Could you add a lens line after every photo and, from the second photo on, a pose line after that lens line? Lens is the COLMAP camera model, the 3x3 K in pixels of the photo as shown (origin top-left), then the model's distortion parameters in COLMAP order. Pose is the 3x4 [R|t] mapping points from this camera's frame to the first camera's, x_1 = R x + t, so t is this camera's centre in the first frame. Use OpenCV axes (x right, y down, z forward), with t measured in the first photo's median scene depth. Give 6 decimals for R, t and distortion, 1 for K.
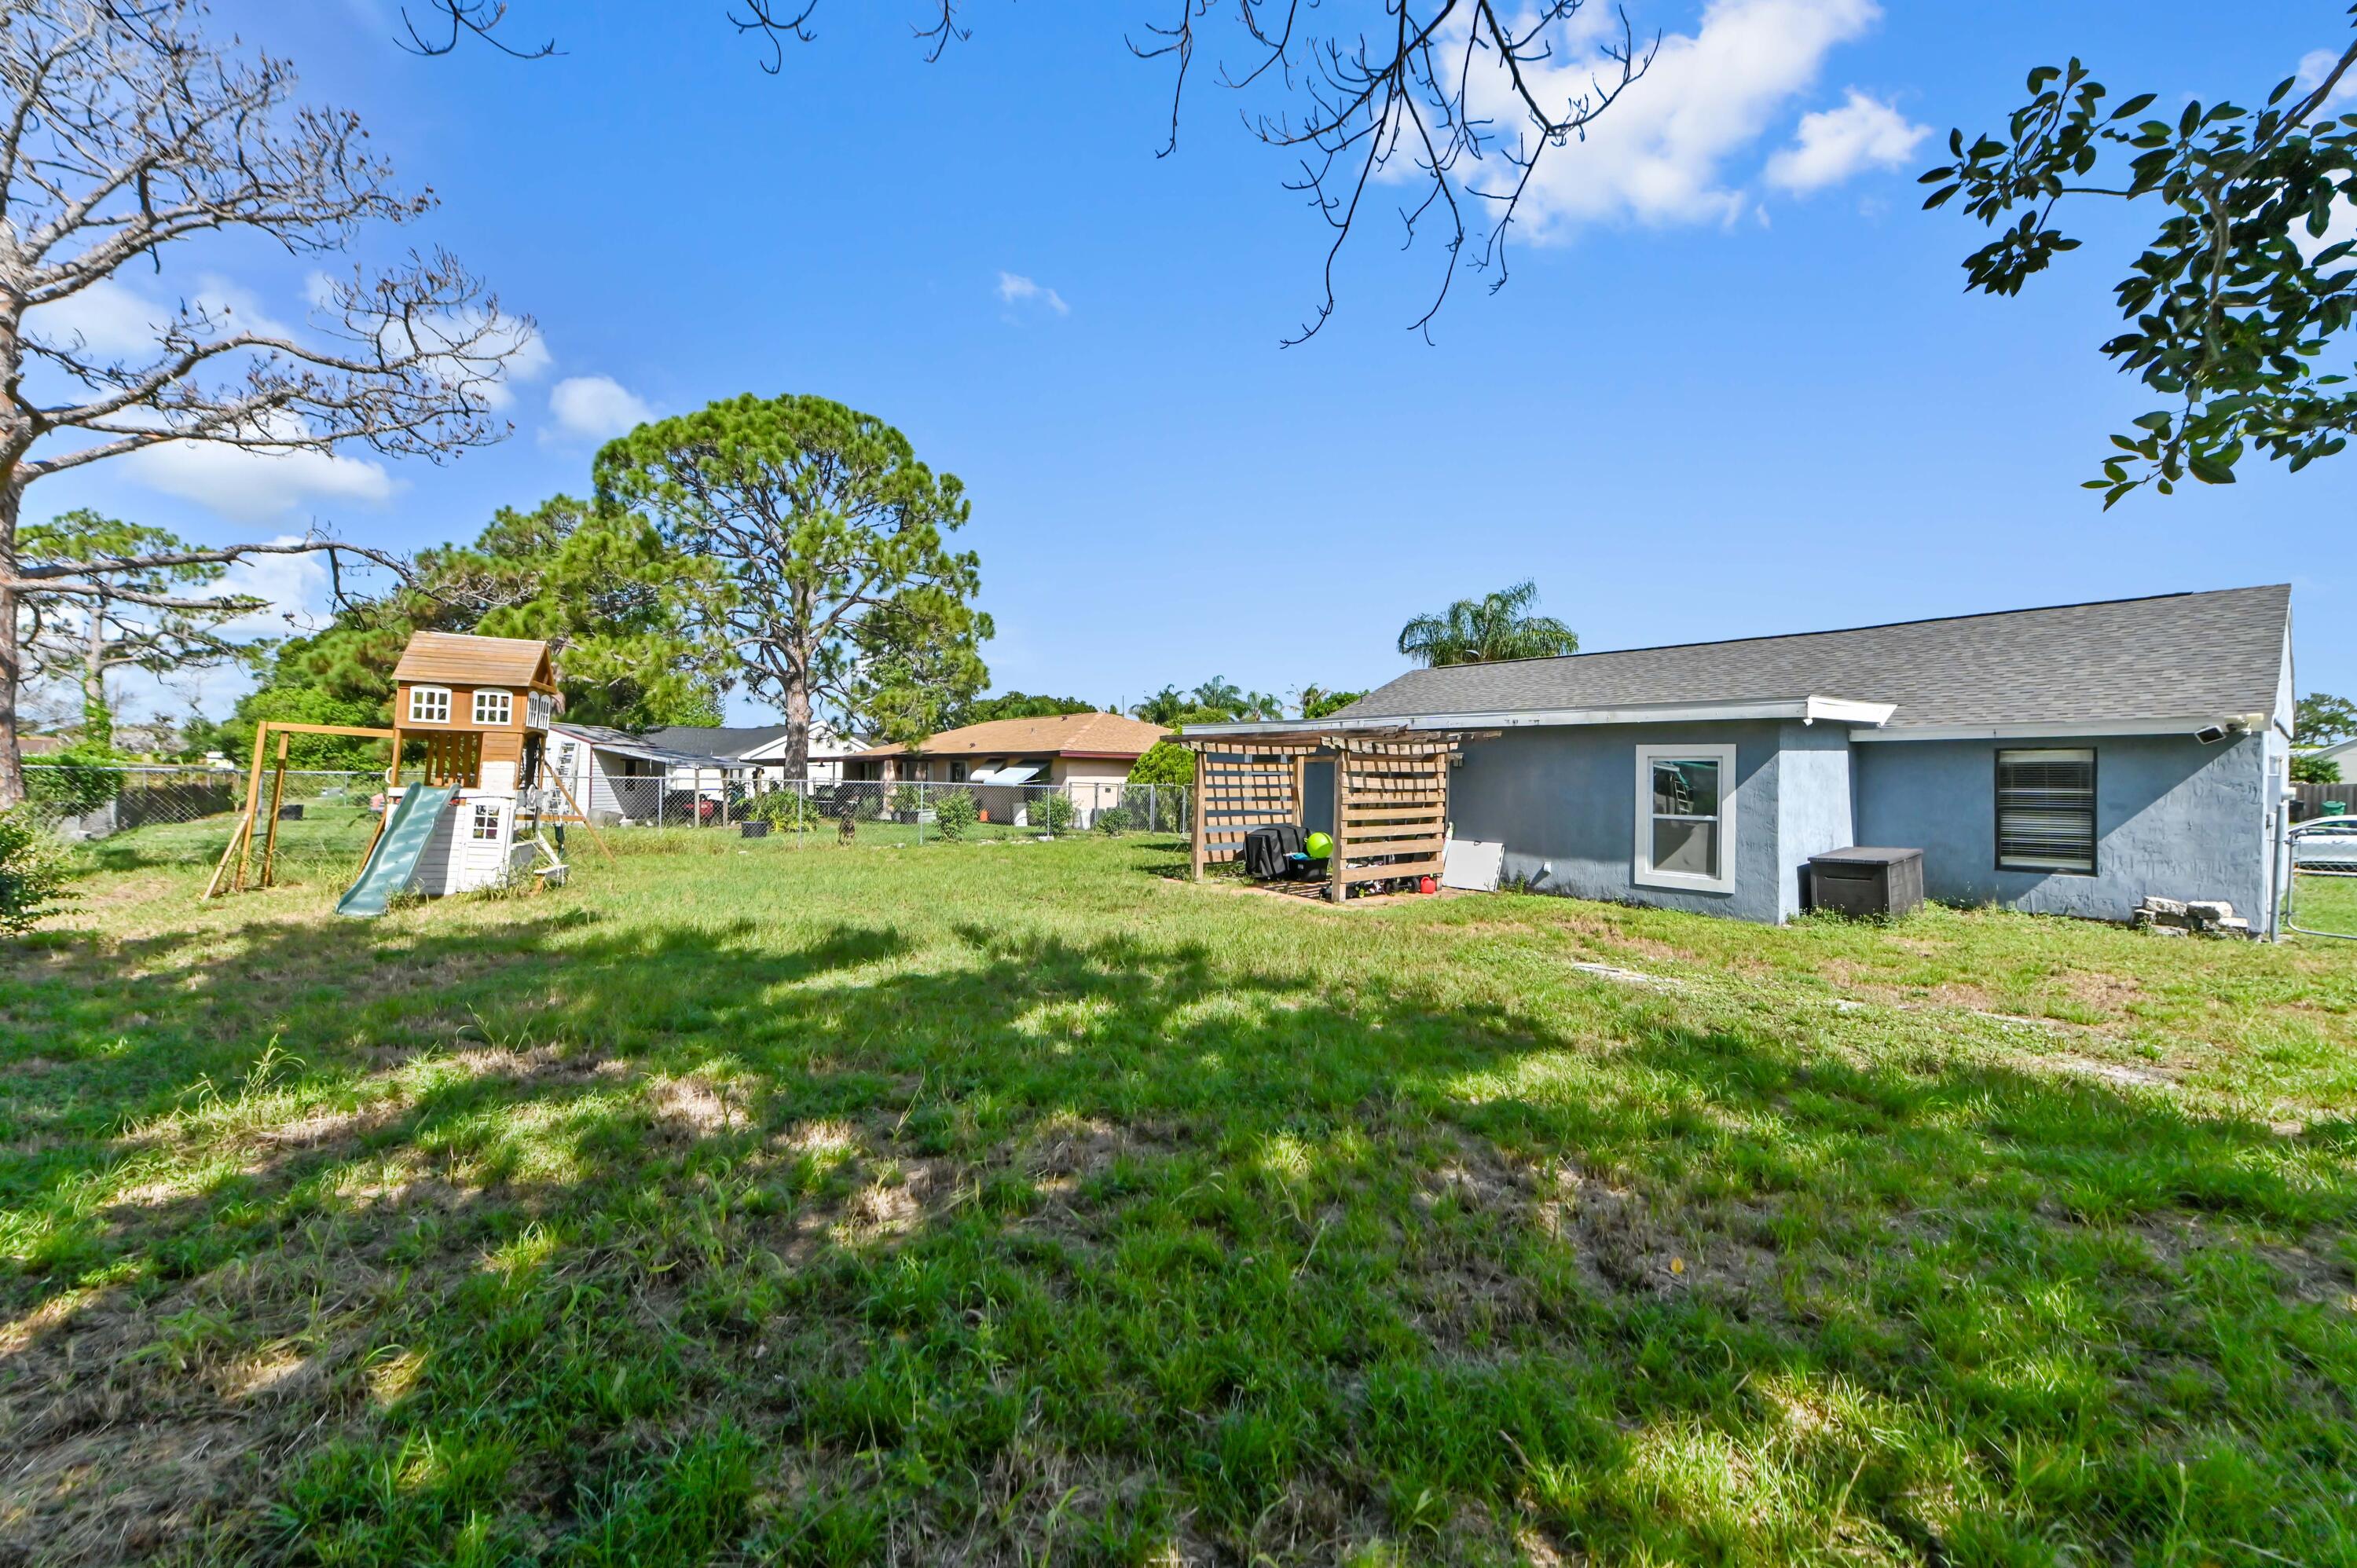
lens RADIAL K [[924.4, 0, 1181.7], [0, 924.4, 780.8], [0, 0, 1]] dist [0.007011, -0.001057]
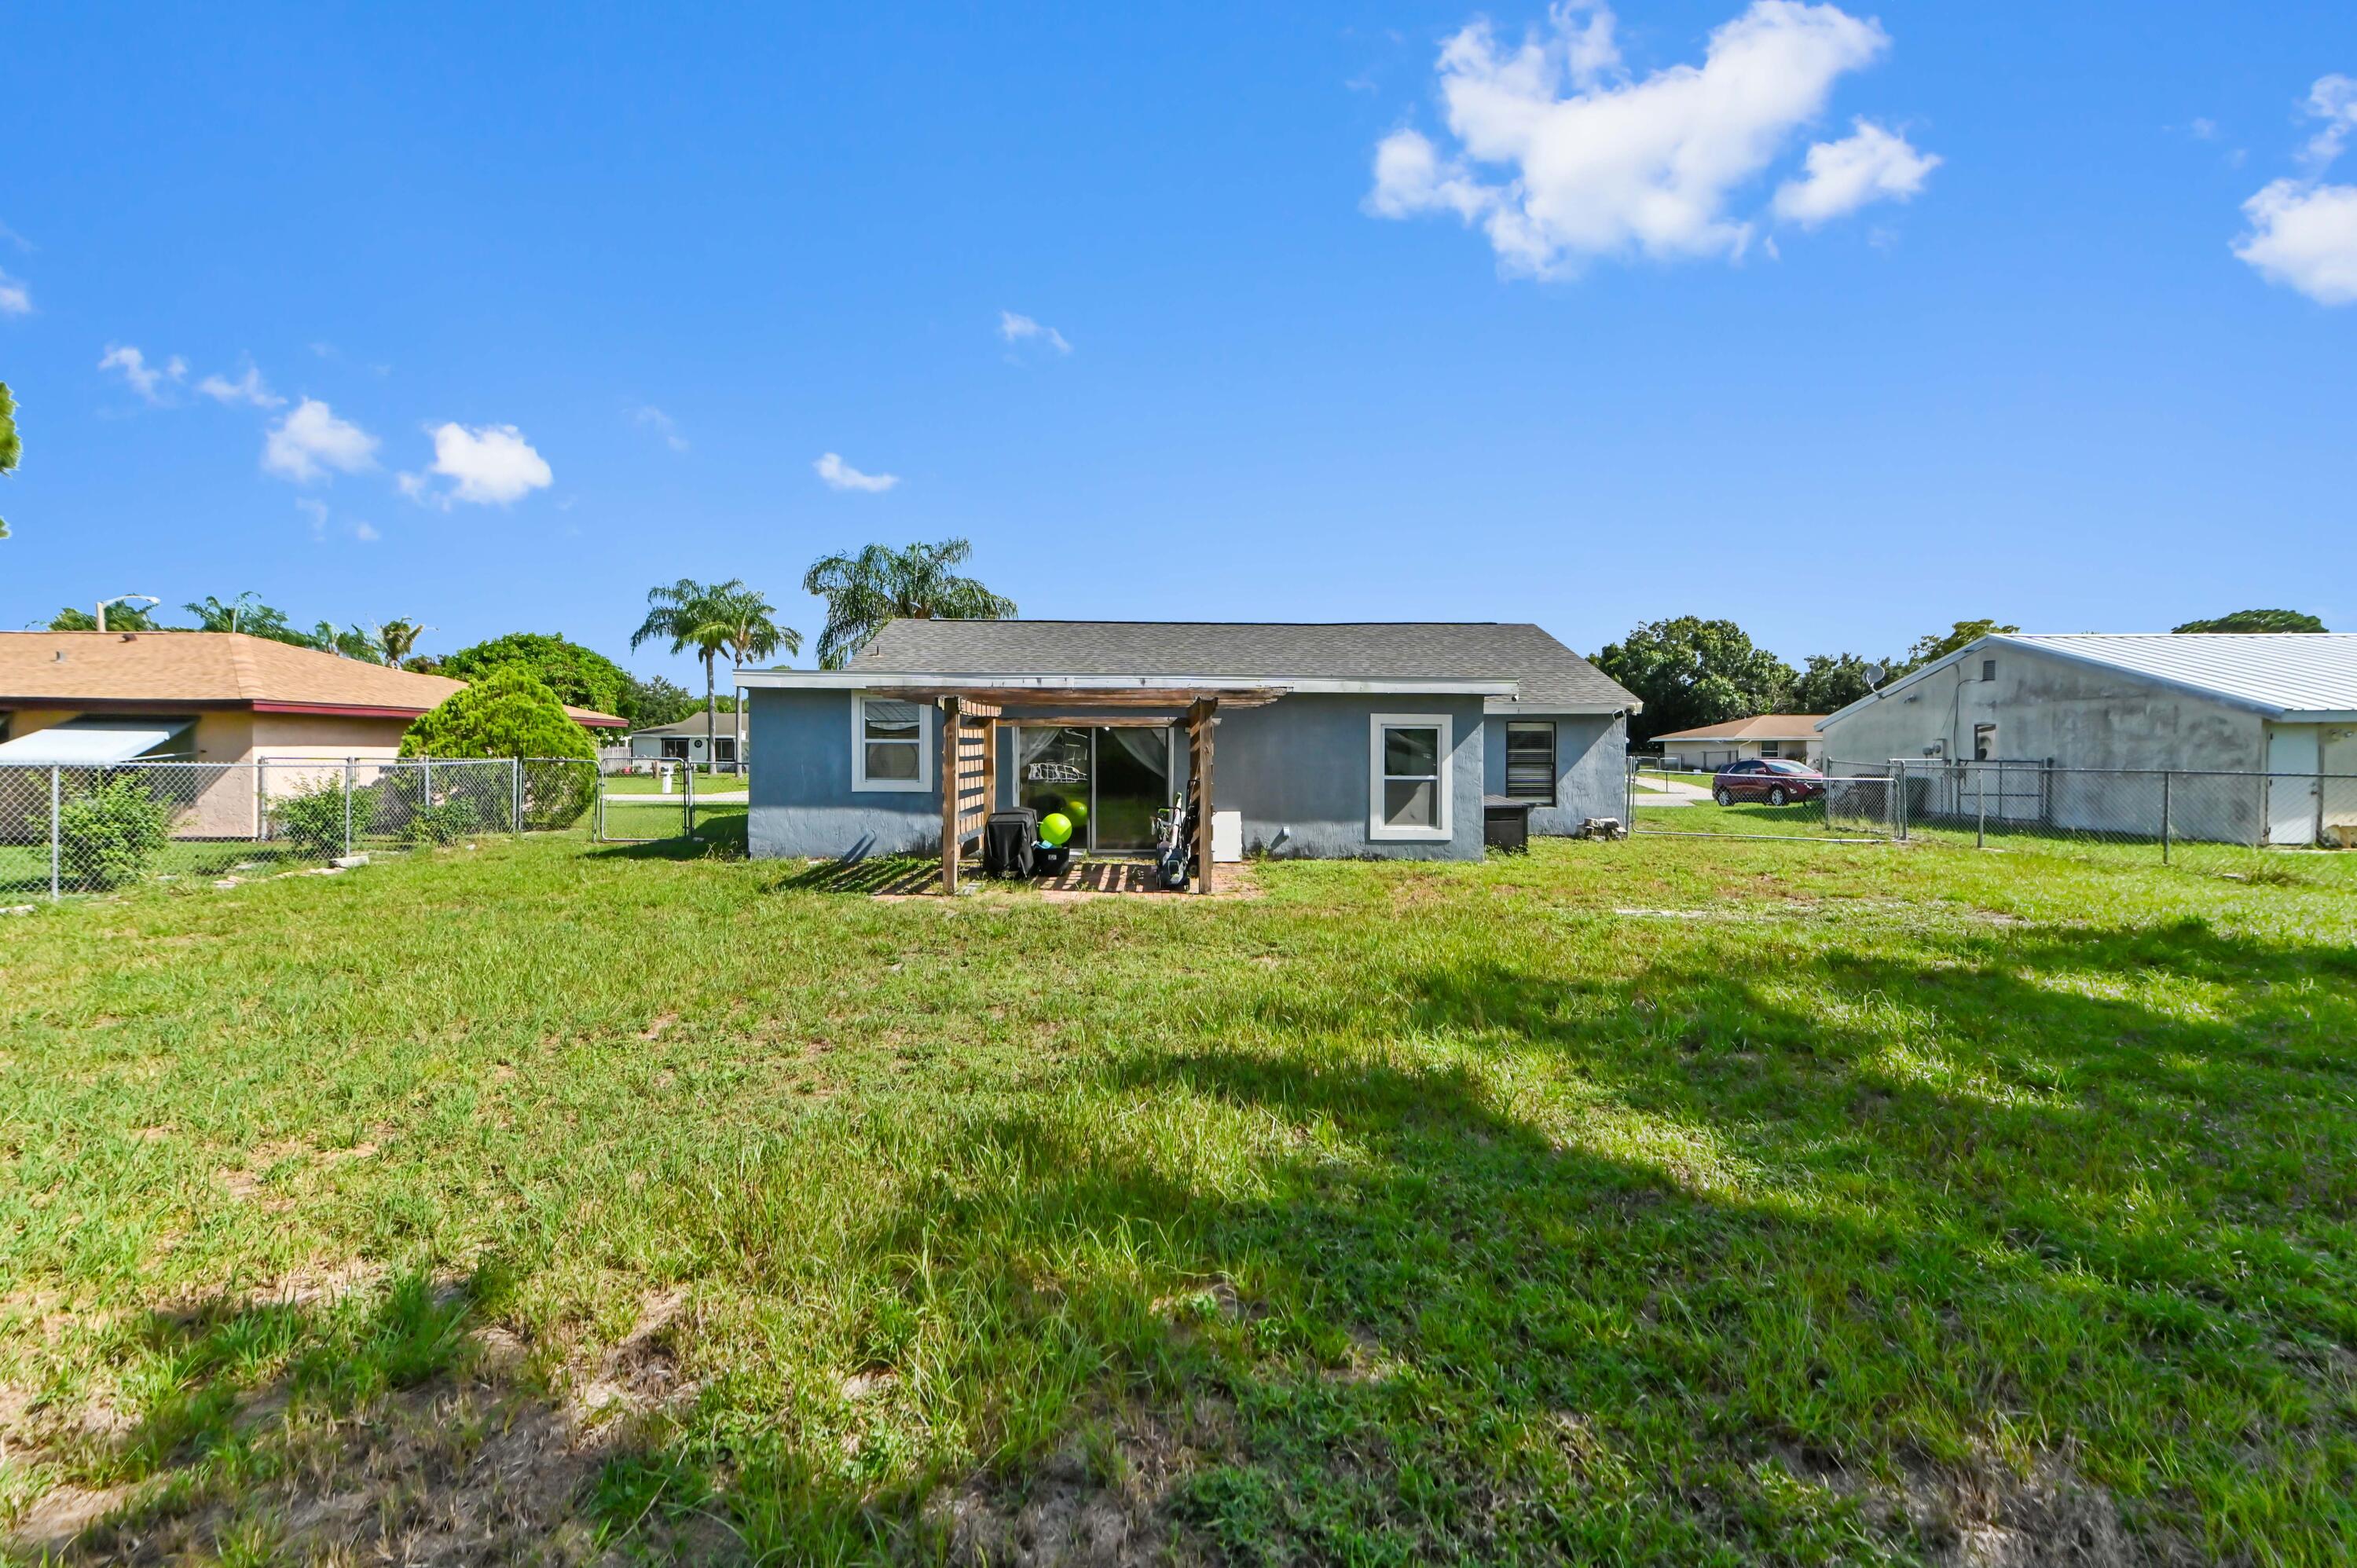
lens RADIAL K [[924.4, 0, 1179.2], [0, 924.4, 766.1], [0, 0, 1]] dist [0.007011, -0.001057]
pose [[0.608833, -0.024243, 0.792928, -0.517230], [0.008559, 0.999676, 0.023992, -0.004333], [-0.793252, -0.007821, 0.608843, 0.511609]]
